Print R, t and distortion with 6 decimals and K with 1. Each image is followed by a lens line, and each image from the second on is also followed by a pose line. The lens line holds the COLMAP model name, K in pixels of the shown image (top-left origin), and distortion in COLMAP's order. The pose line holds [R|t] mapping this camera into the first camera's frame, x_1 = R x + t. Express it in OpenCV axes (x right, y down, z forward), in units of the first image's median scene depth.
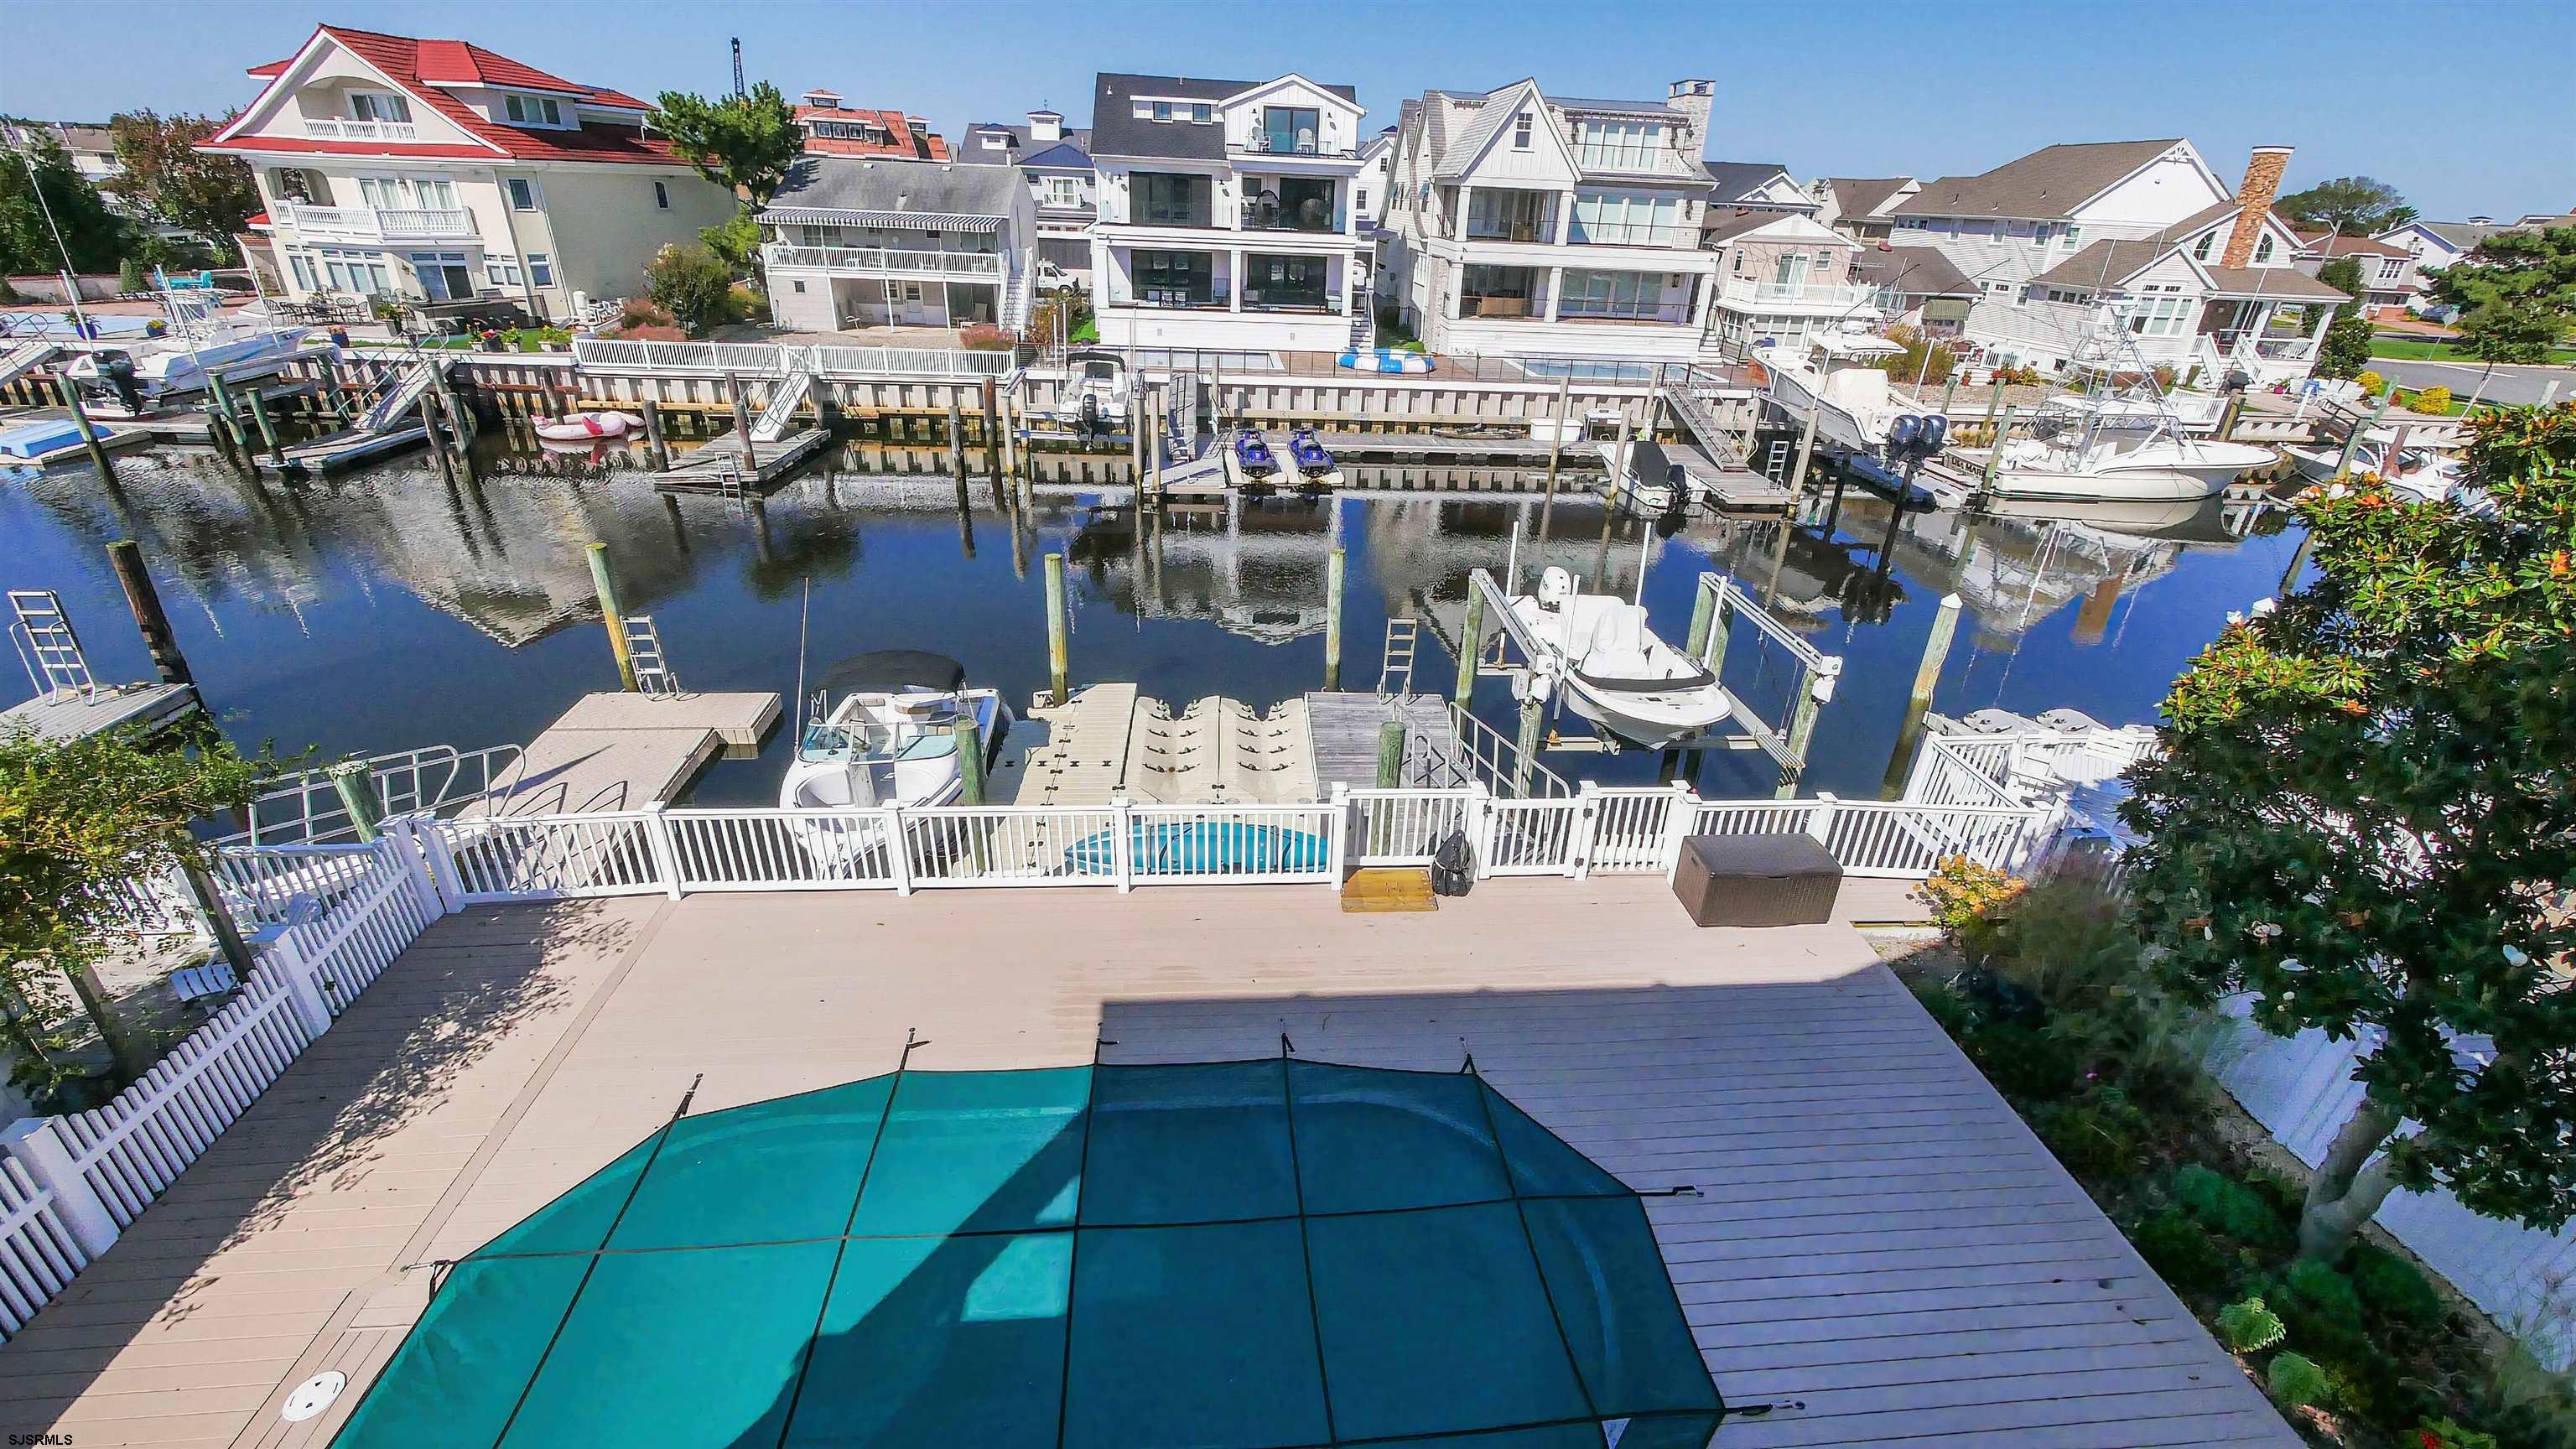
lens RADIAL K [[1061.5, 0, 1307.3], [0, 1061.5, 712.3], [0, 0, 1]] dist [-0.007598, 0.001240]
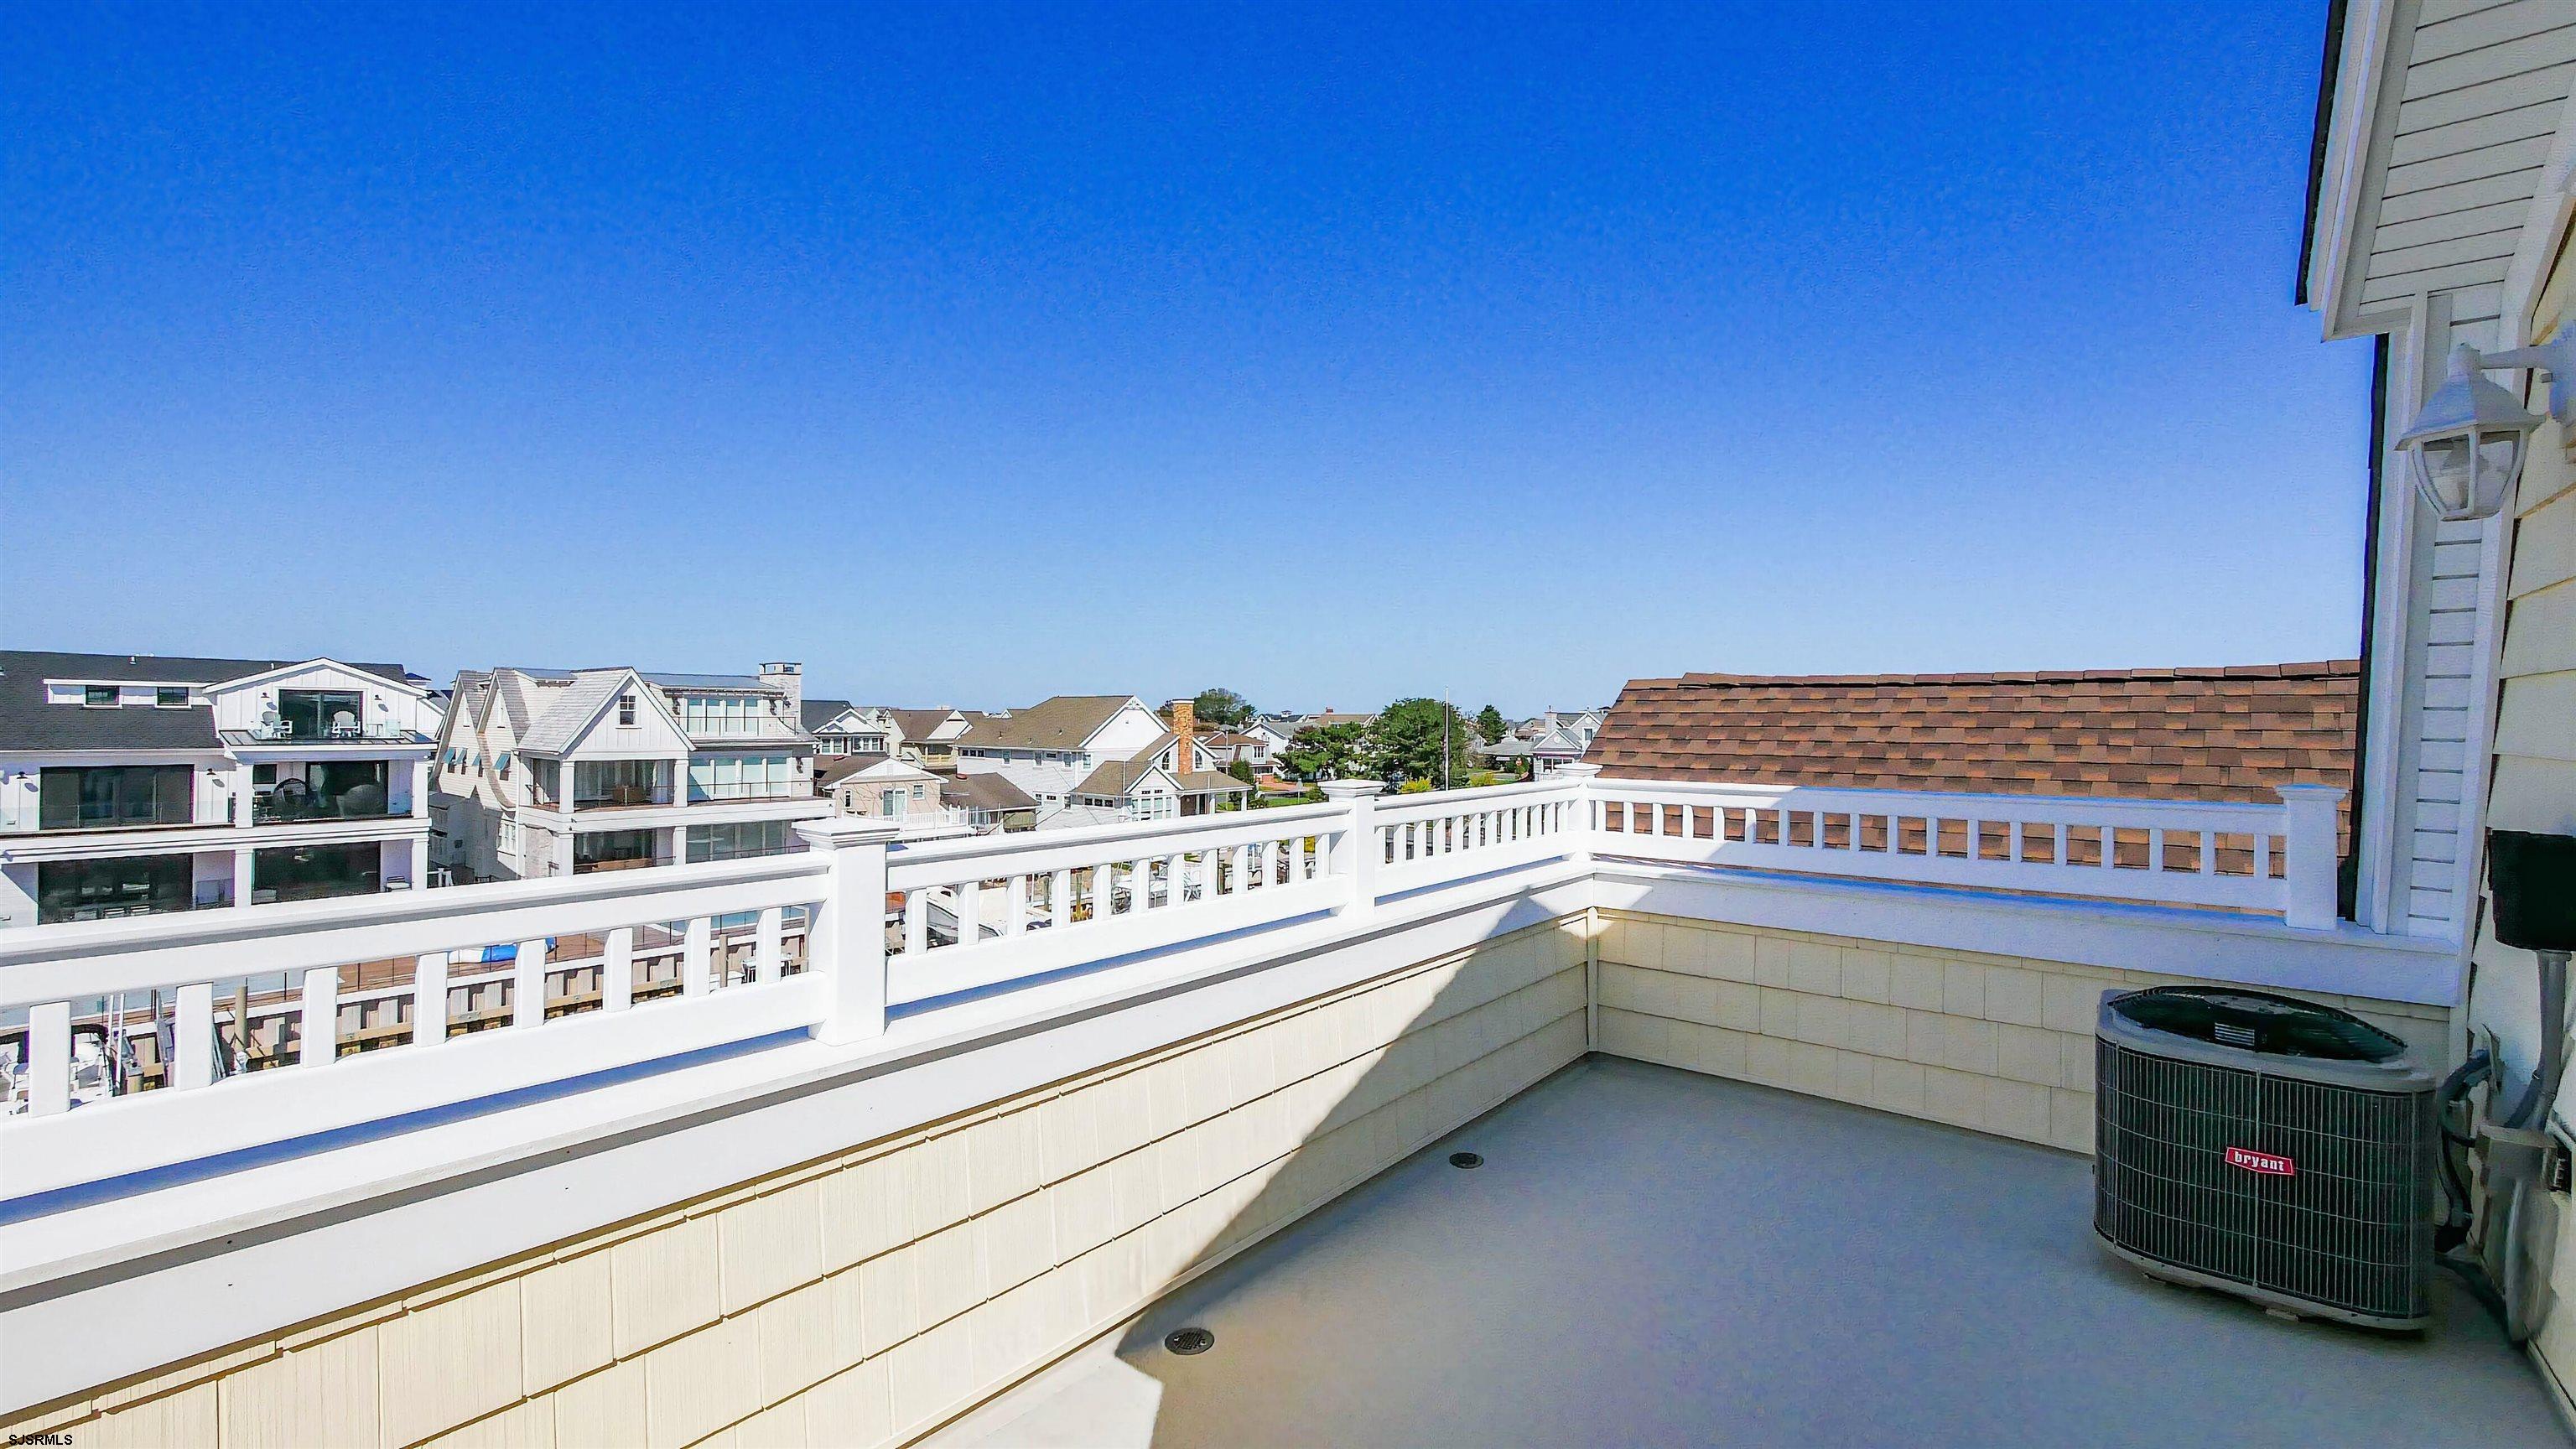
lens RADIAL K [[1061.5, 0, 1291.4], [0, 1061.5, 711.9], [0, 0, 1]] dist [-0.007598, 0.001240]
pose [[0.698113, -0.029197, 0.715392, -0.086328], [0.333468, 0.897442, -0.288787, -0.027399], [-0.633591, 0.440166, 0.636252, -0.081153]]
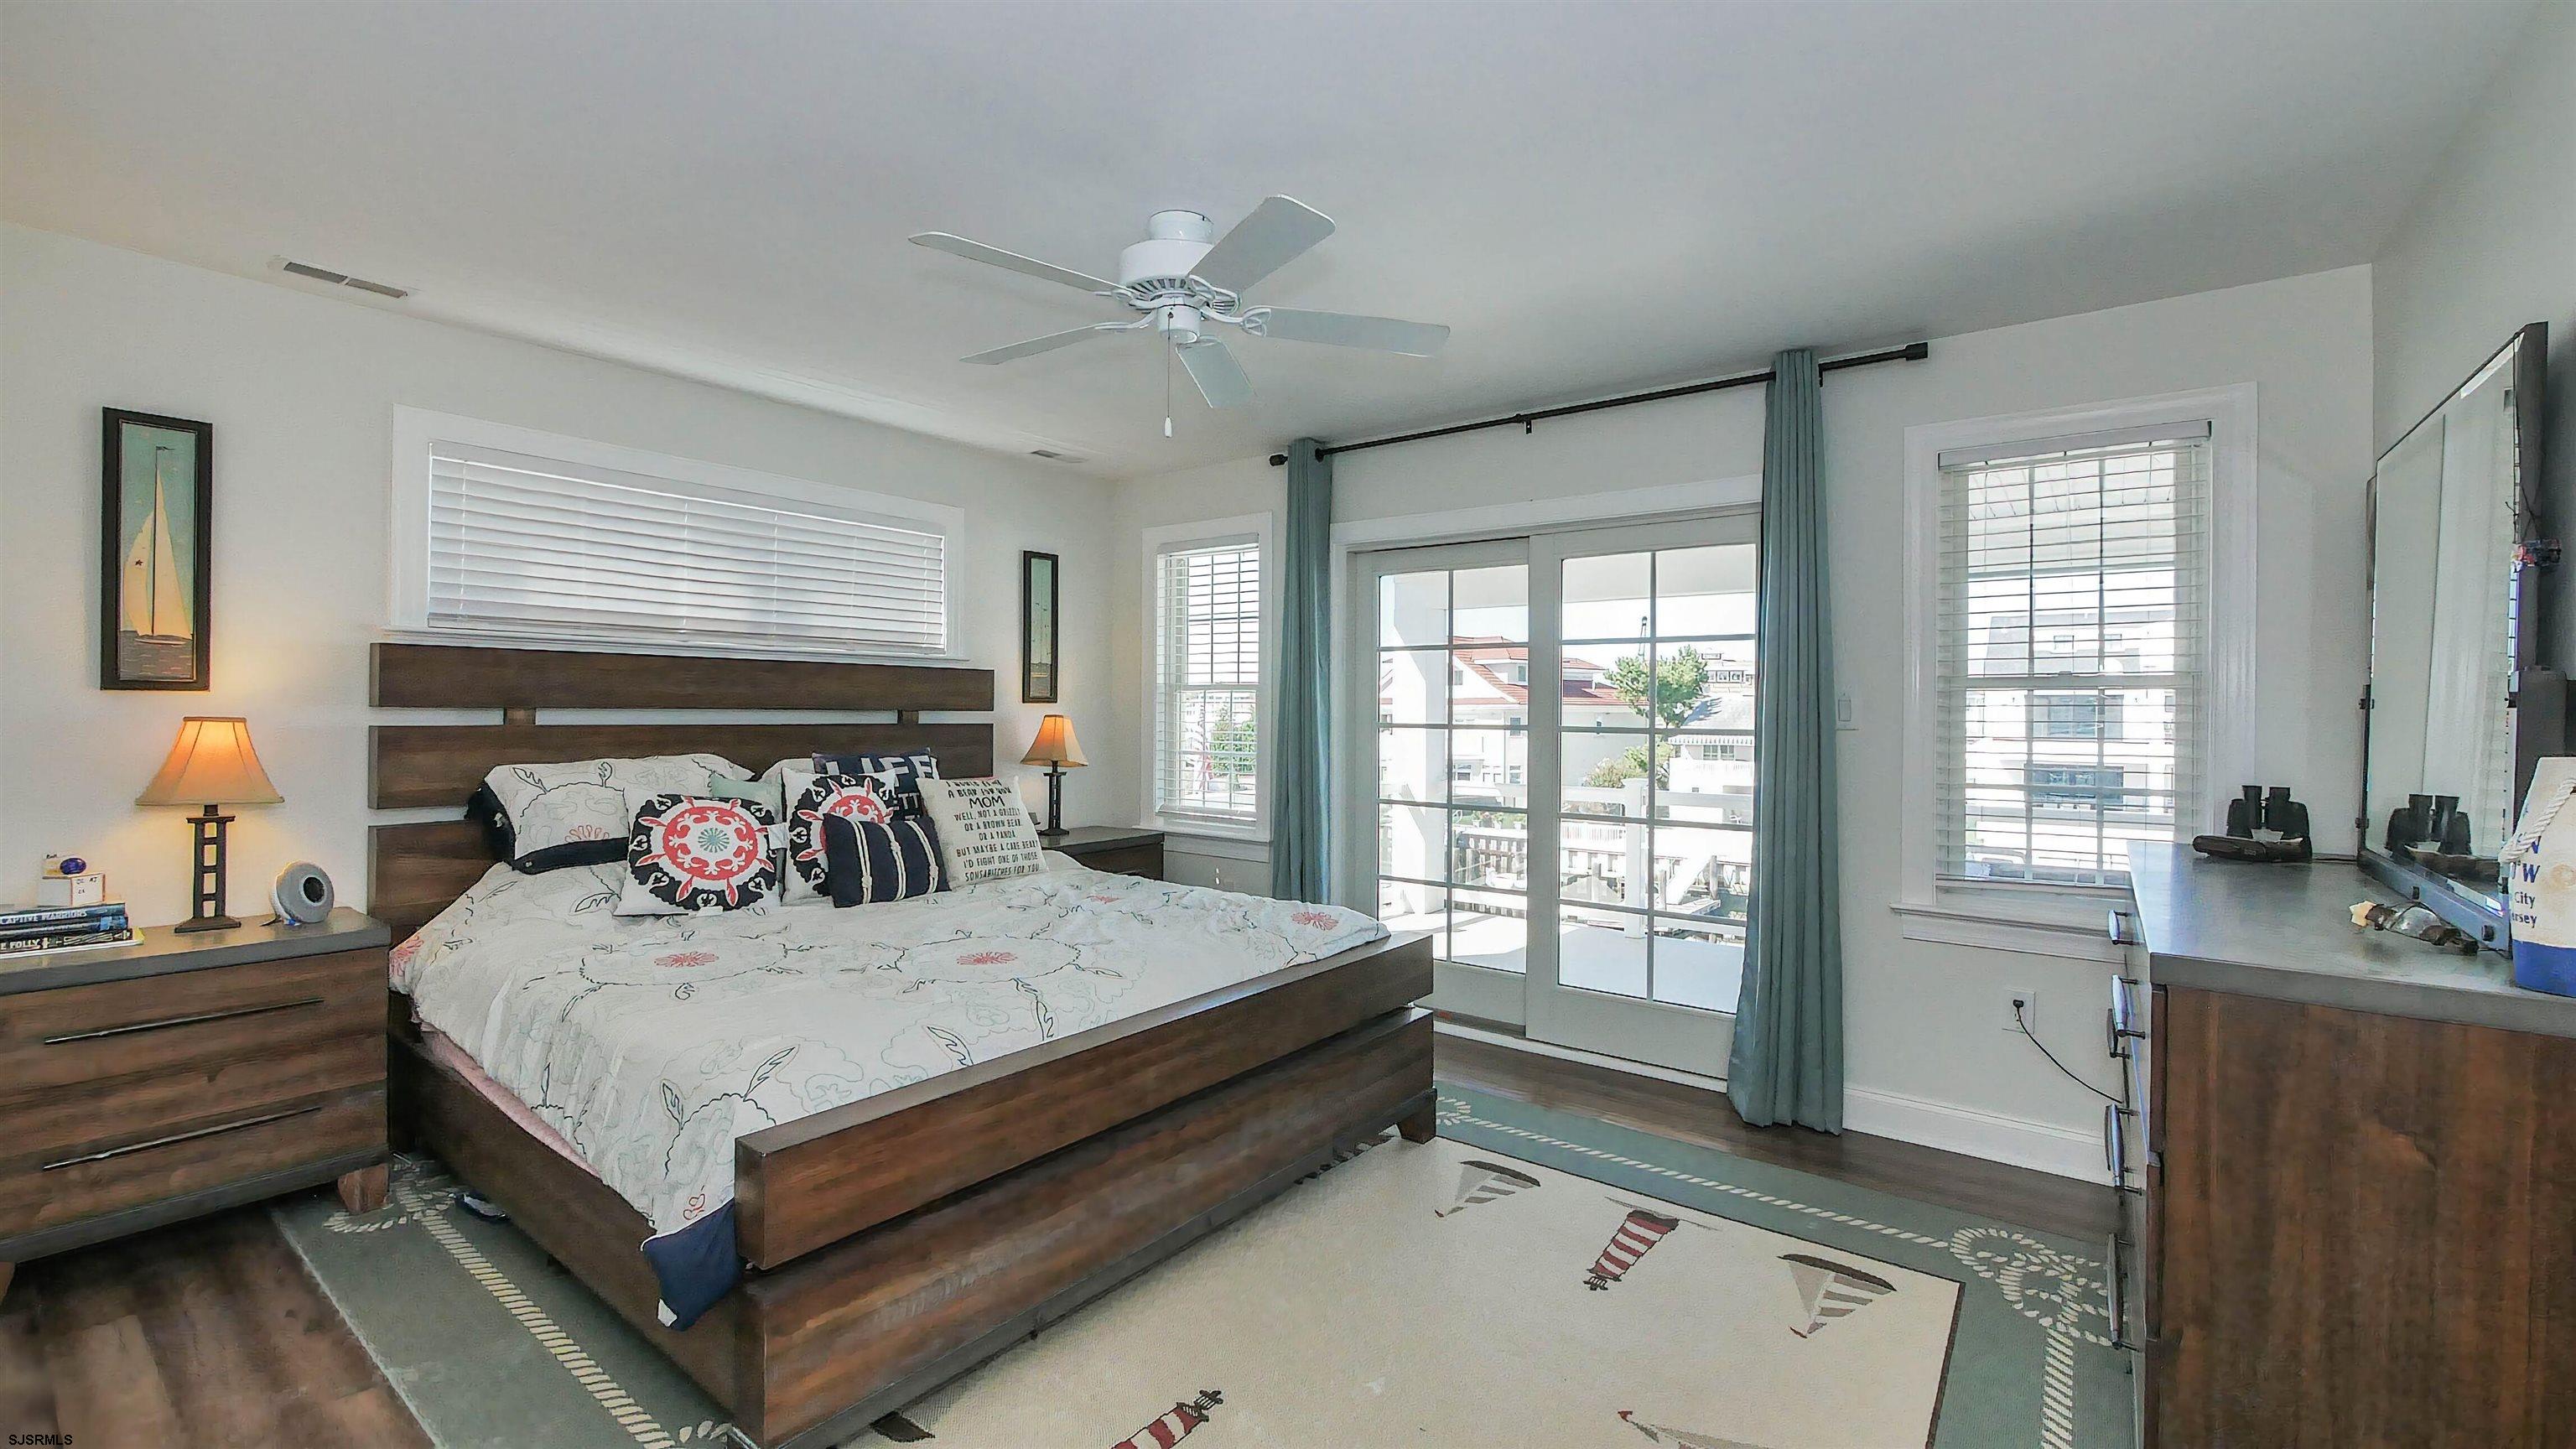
lens RADIAL K [[1061.5, 0, 1294.8], [0, 1061.5, 700.1], [0, 0, 1]] dist [-0.007598, 0.001240]
pose [[0.744764, -0.040564, -0.666094, -0.008470], [-0.272754, 0.892466, -0.359318, 0.074816], [0.609041, 0.449287, 0.653613, -0.136709]]
